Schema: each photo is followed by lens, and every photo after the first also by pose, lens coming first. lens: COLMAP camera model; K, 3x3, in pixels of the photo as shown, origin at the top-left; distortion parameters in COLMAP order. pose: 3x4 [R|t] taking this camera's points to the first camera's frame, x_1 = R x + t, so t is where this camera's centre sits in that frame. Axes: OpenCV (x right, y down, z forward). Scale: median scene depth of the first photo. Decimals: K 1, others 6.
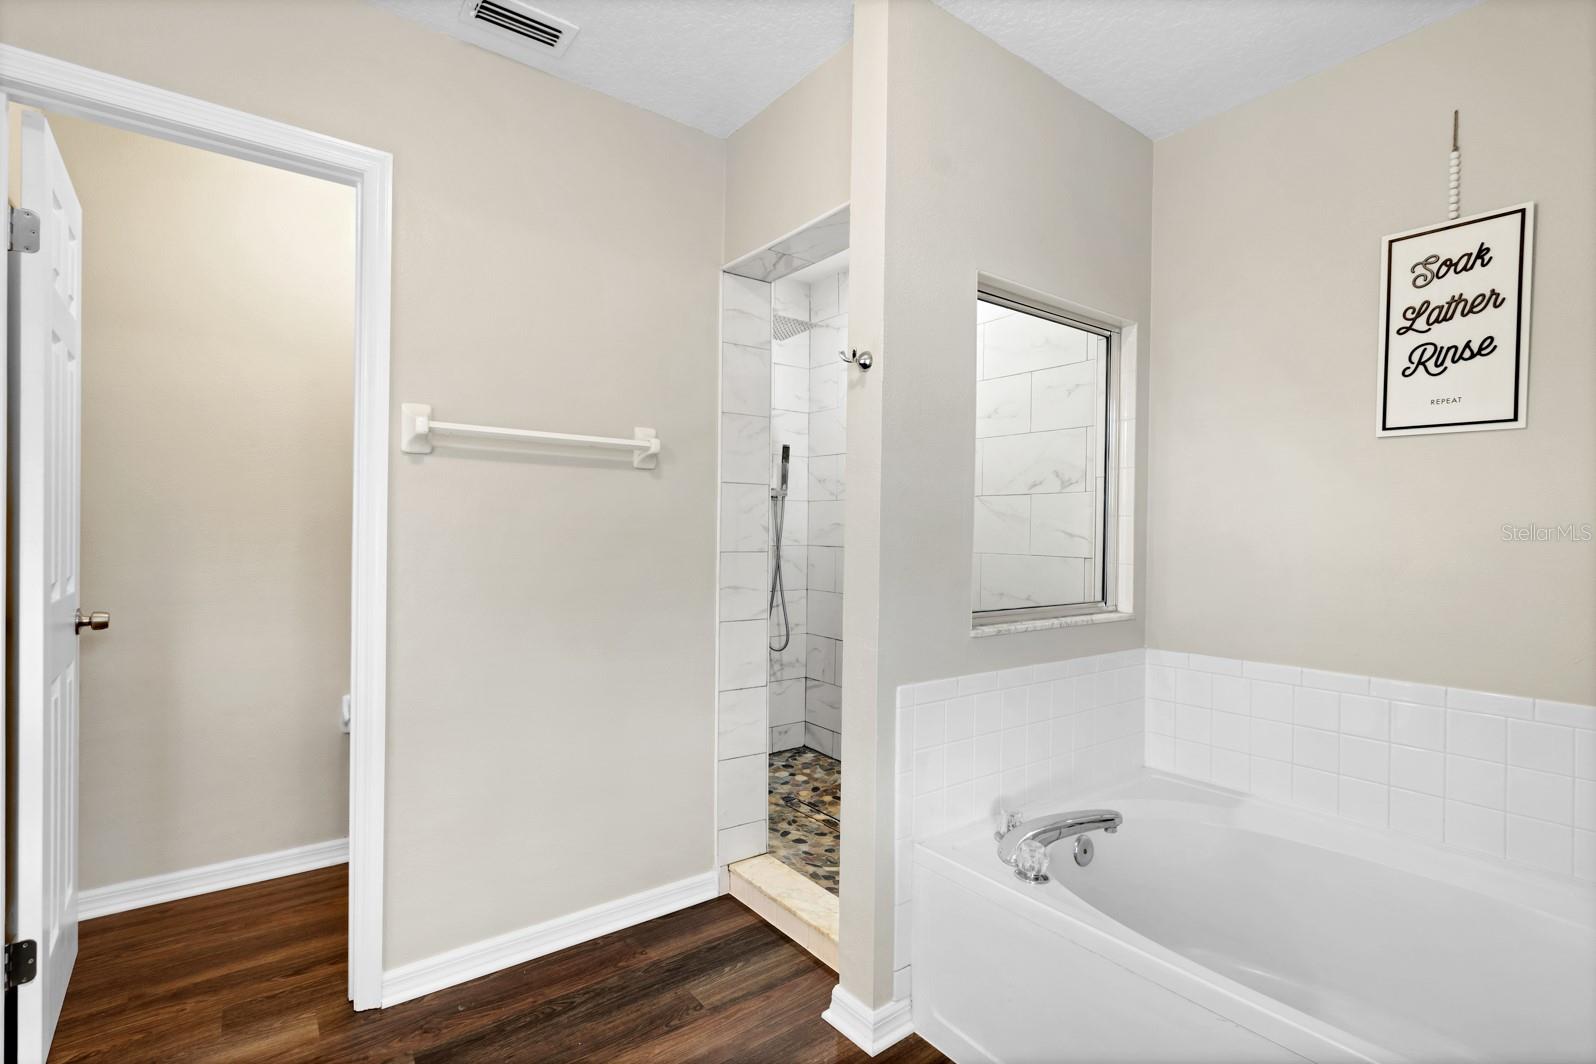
lens RADIAL K [[754.7, 0, 805.6], [0, 754.7, 529.5], [0, 0, 1]] dist [0.010180, -0.000654]
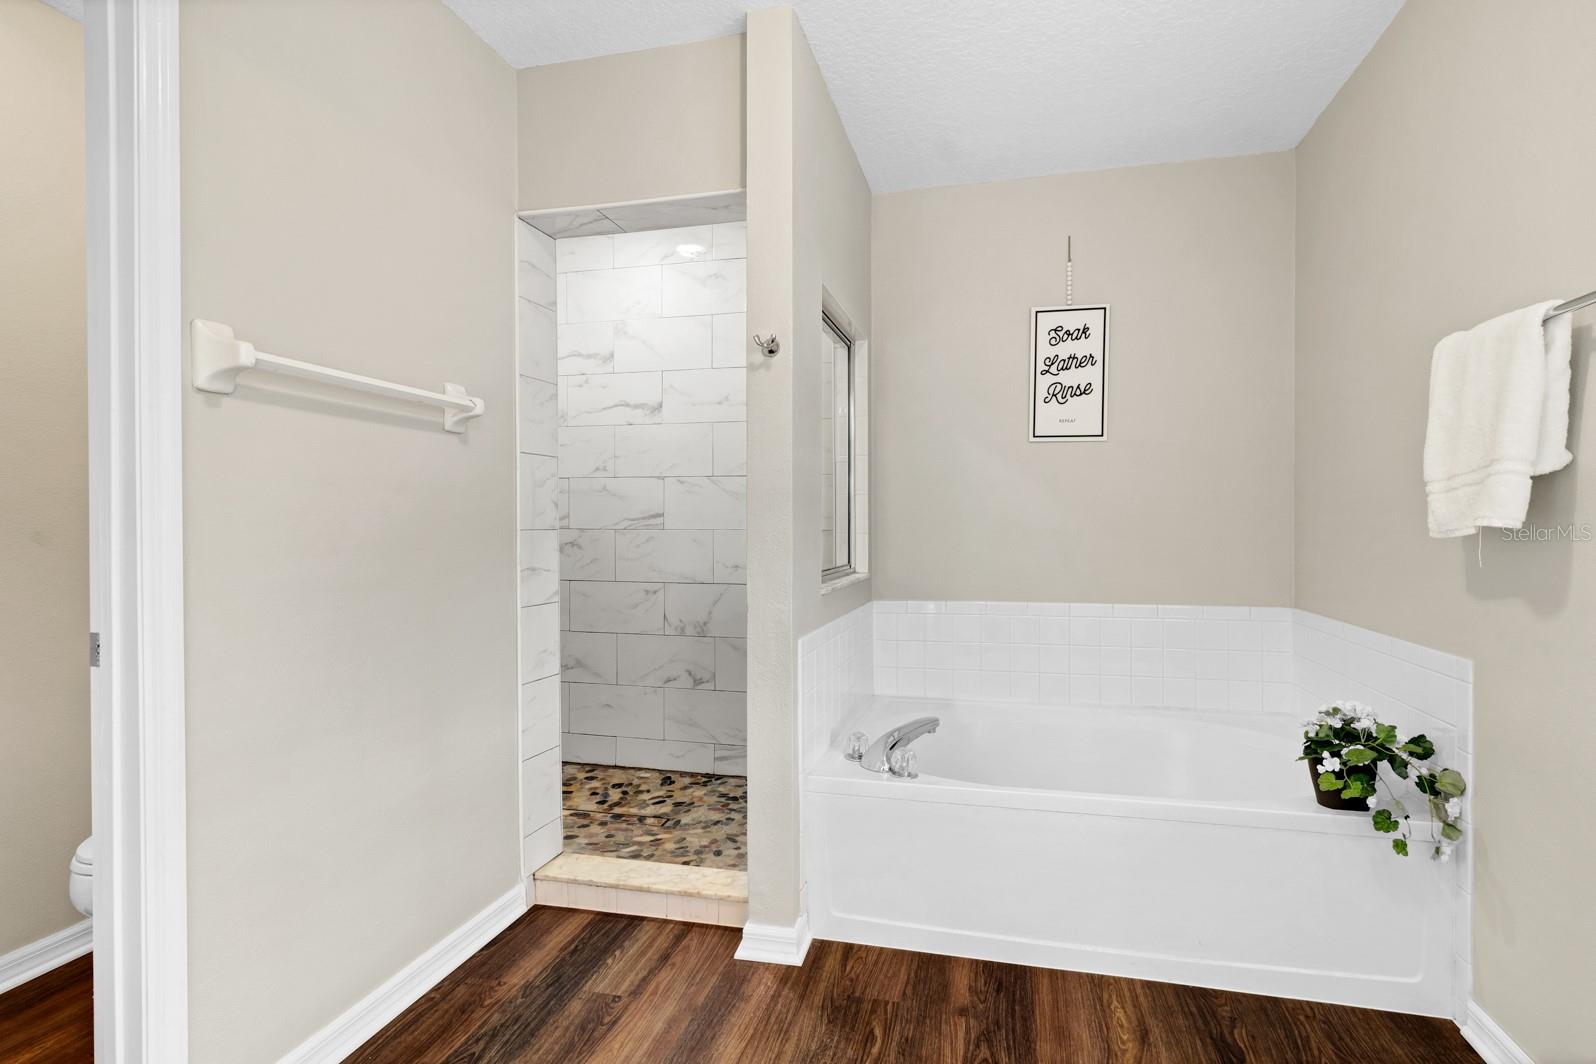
lens RADIAL K [[780.7, 0, 819.1], [0, 780.7, 523.4], [0, 0, 1]] dist [0.011770, -0.000469]
pose [[0.778216, -0.012319, 0.627875, -0.540500], [0.008978, 0.999924, 0.008491, 0.022359], [-0.627932, -0.000971, 0.778268, 0.065769]]
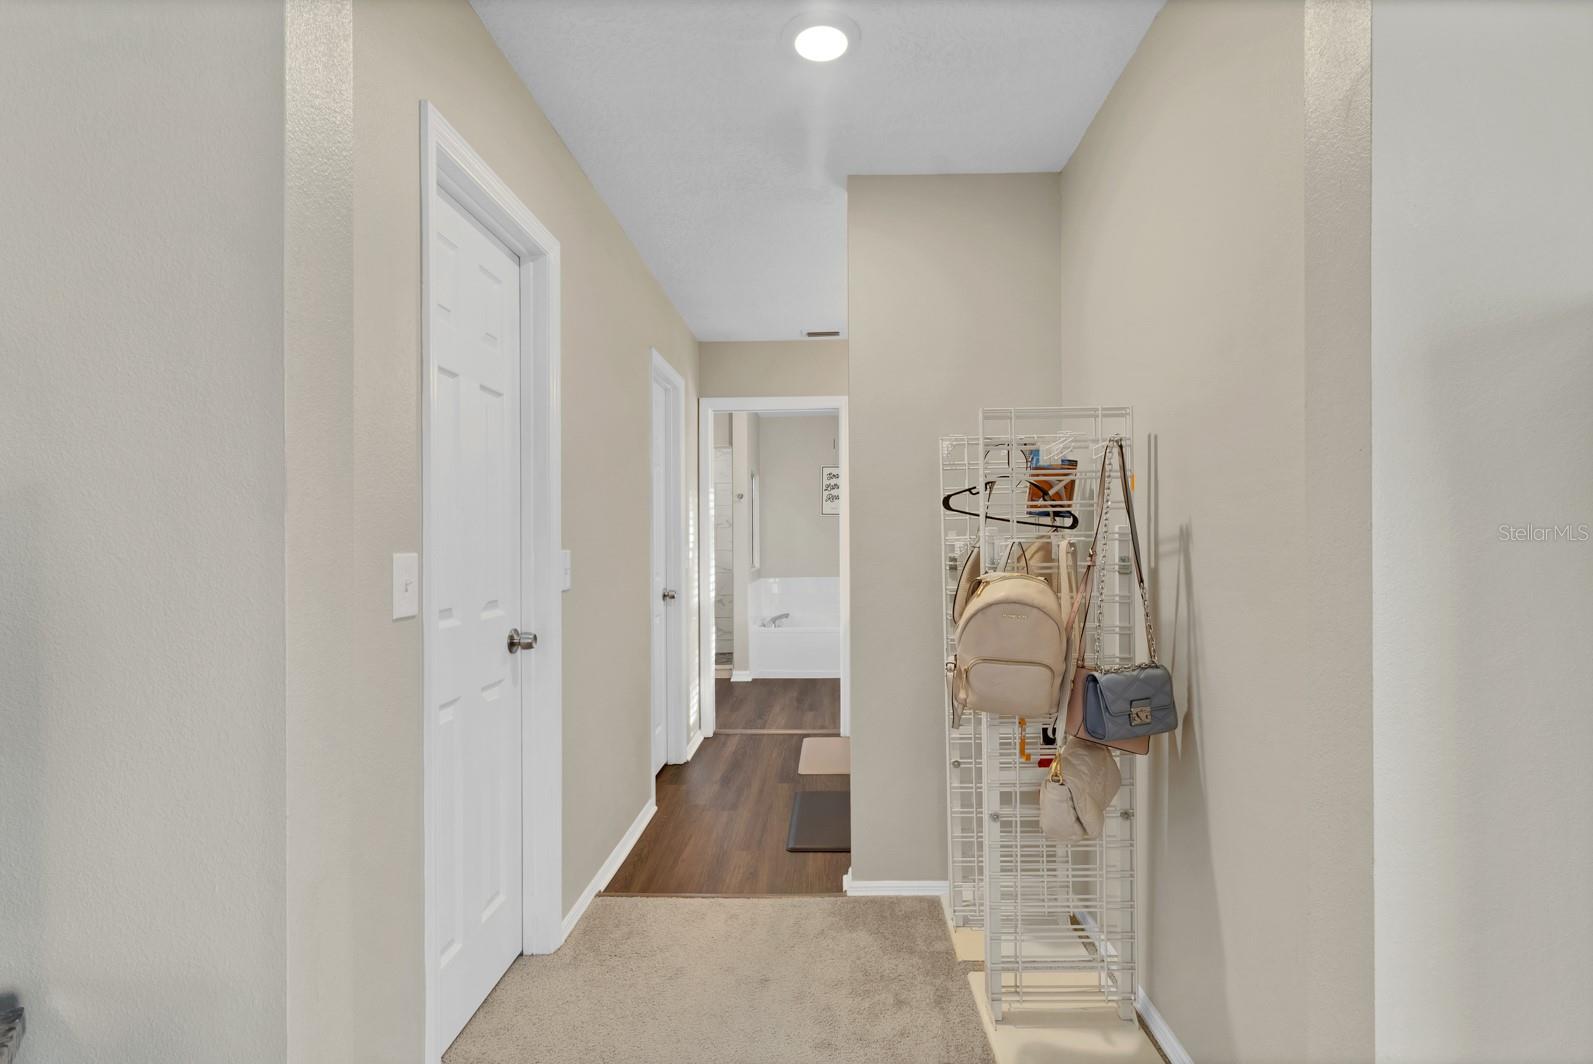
lens RADIAL K [[753.3, 0, 799.5], [0, 753.3, 537.3], [0, 0, 1]] dist [0.010180, -0.000654]
pose [[0.638904, -0.020072, 0.769024, -2.340135], [0.014606, 0.999796, 0.013961, -0.068413], [-0.769148, 0.002313, 0.639067, -1.422519]]
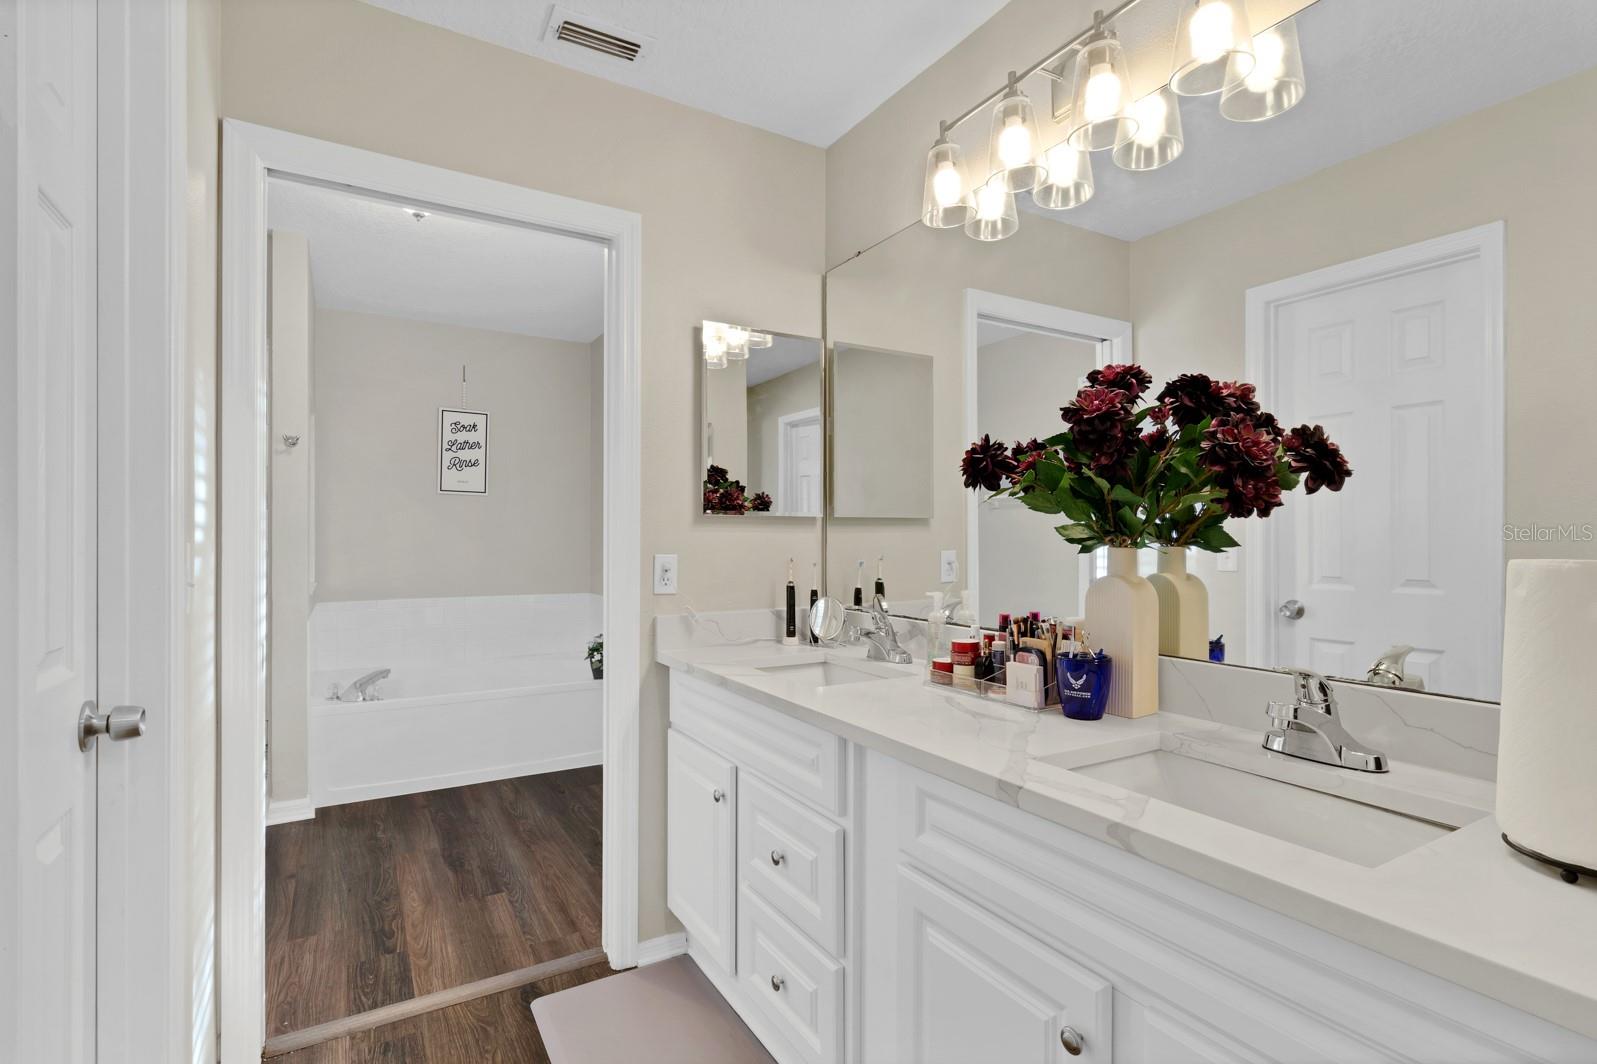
lens RADIAL K [[755.2, 0, 784.0], [0, 755.2, 536.4], [0, 0, 1]] dist [0.010180, -0.000654]
pose [[0.118350, -0.014031, 0.992873, -1.428049], [-0.003993, 0.999885, 0.014606, -0.028881], [-0.992964, -0.005693, 0.118280, -0.323829]]
